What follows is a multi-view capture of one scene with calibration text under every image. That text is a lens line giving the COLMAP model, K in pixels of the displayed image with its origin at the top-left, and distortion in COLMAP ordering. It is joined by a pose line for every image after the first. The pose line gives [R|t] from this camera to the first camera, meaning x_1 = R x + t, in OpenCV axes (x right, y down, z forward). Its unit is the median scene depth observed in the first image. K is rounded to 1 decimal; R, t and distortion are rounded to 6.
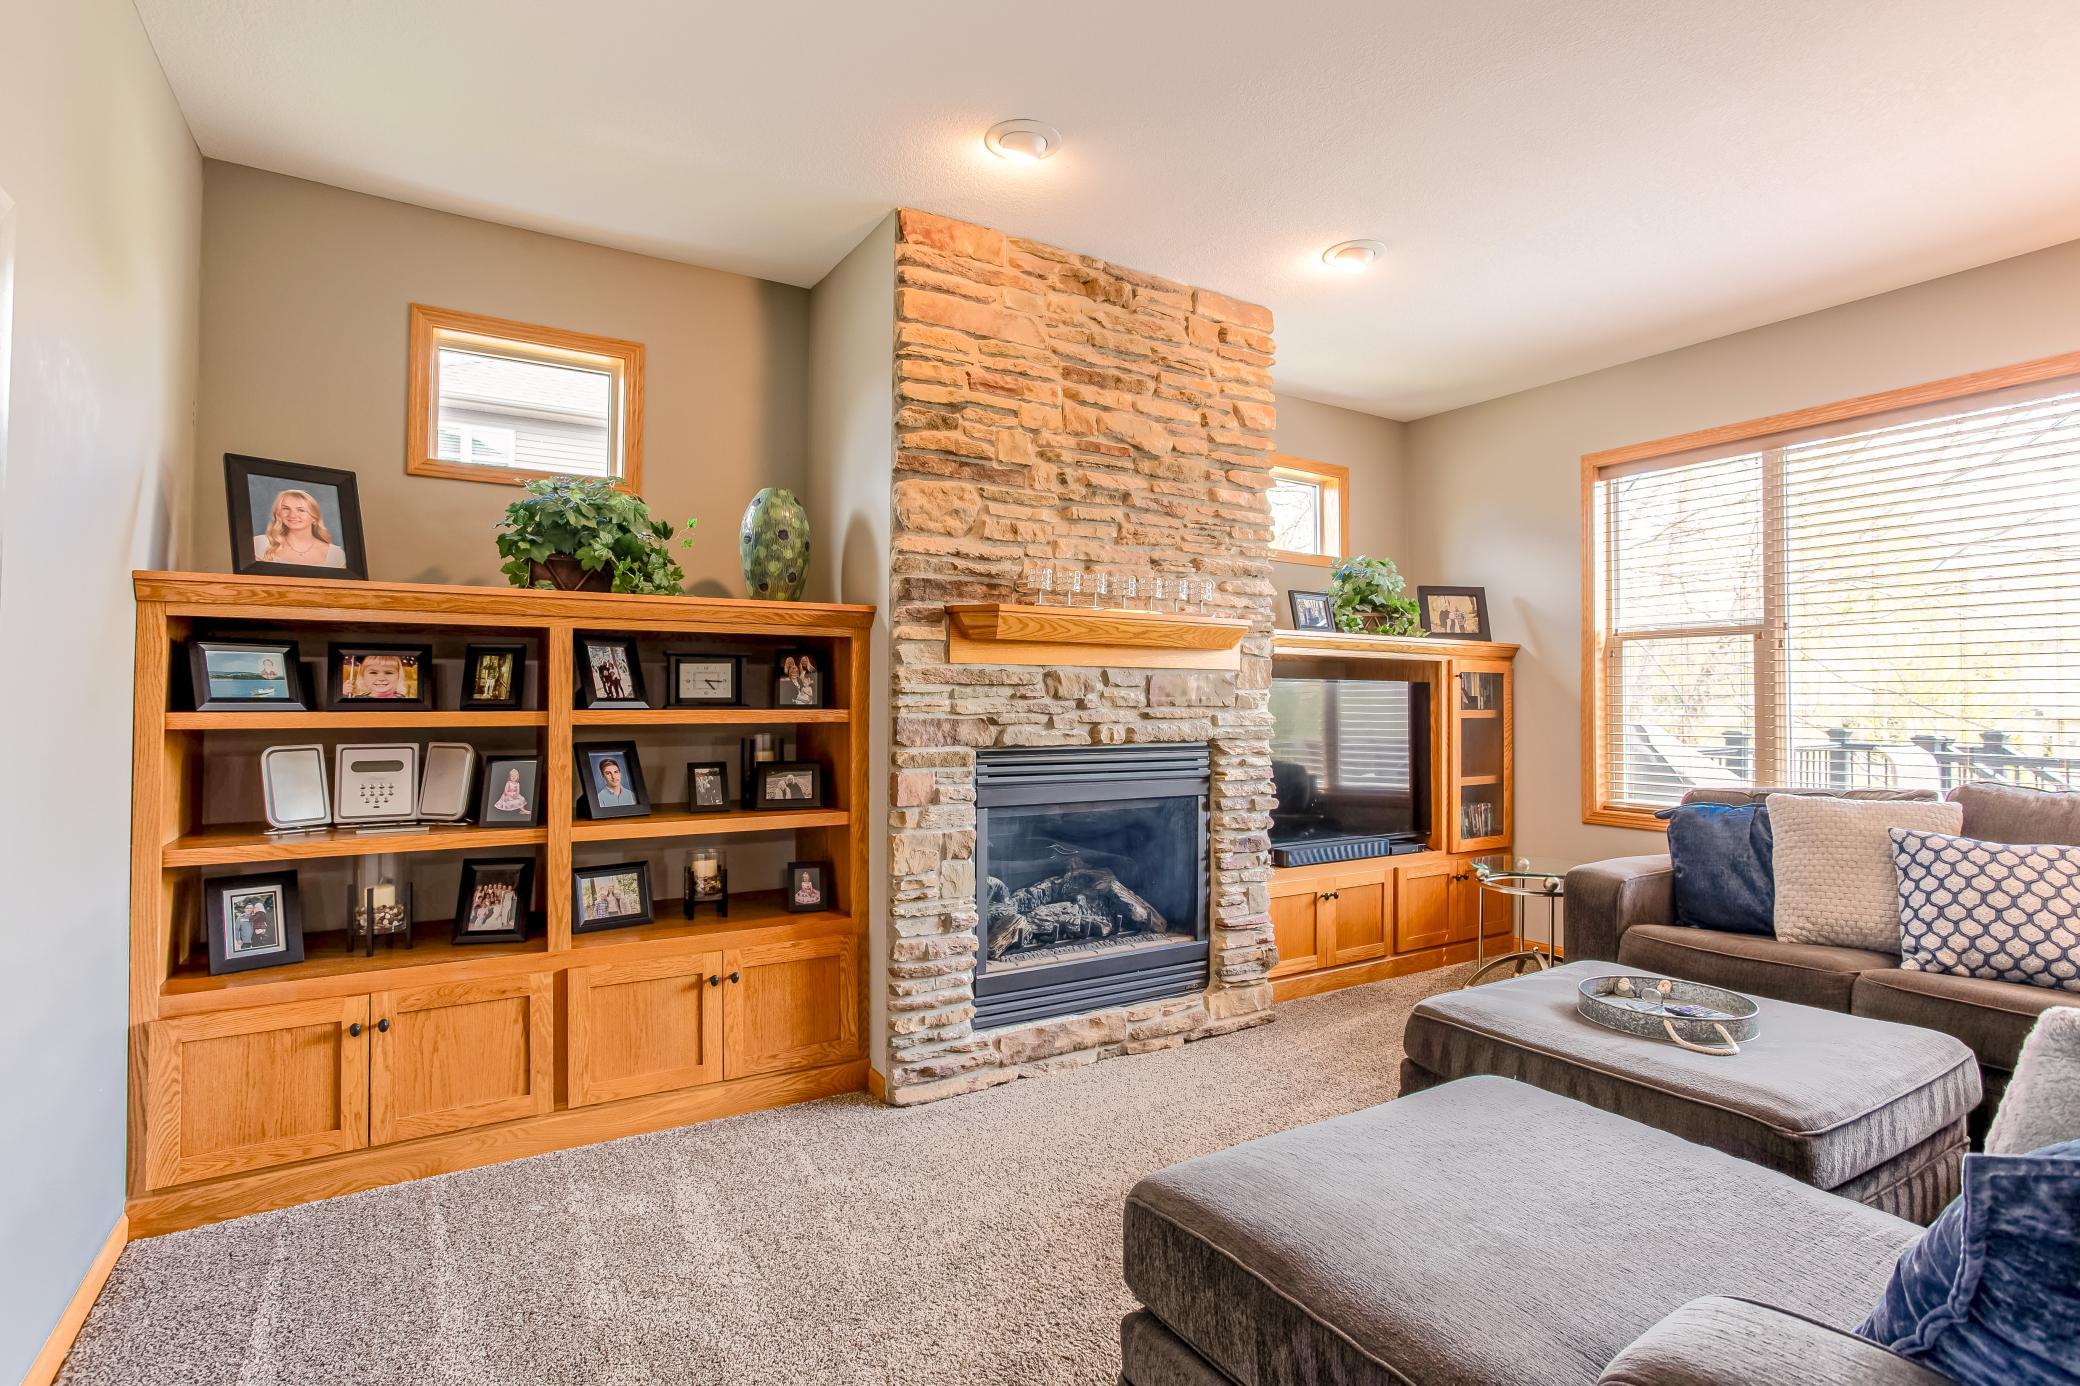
lens RADIAL K [[1025.6, 0, 1069.0], [0, 1025.6, 682.3], [0, 0, 1]] dist [-0.062417, 0.034923]
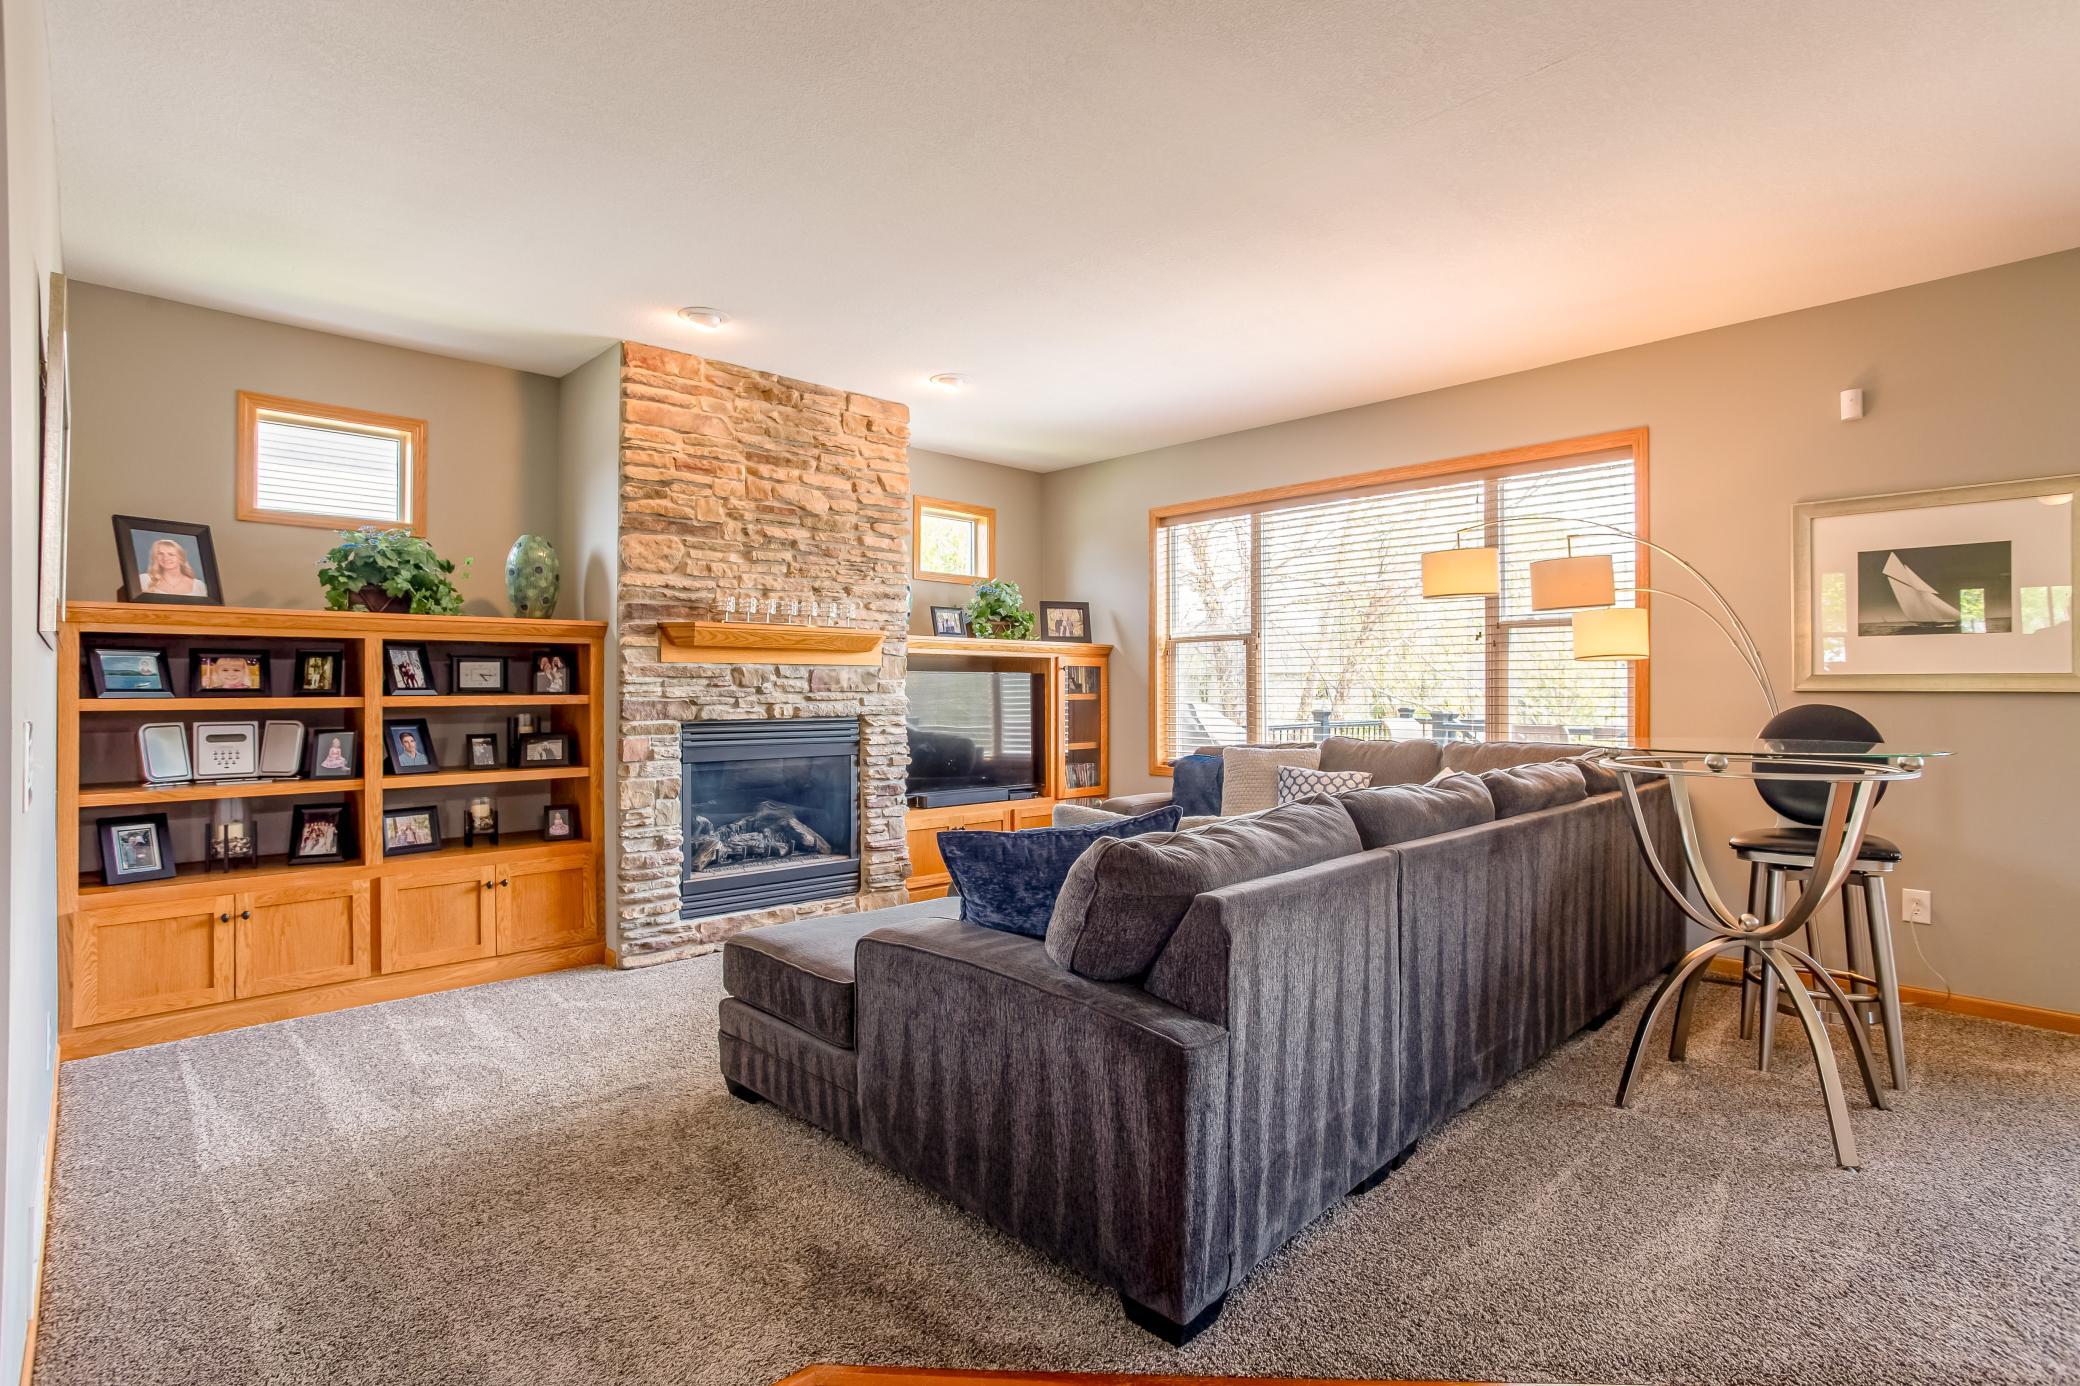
lens RADIAL K [[1054.0, 0, 1037.3], [0, 1054.0, 681.3], [0, 0, 1]] dist [-0.060401, 0.042103]
pose [[0.986095, -0.003504, 0.166143, 0.156636], [0.001533, 0.999927, 0.011991, -0.008531], [-0.166173, -0.011569, 0.986029, -0.524928]]
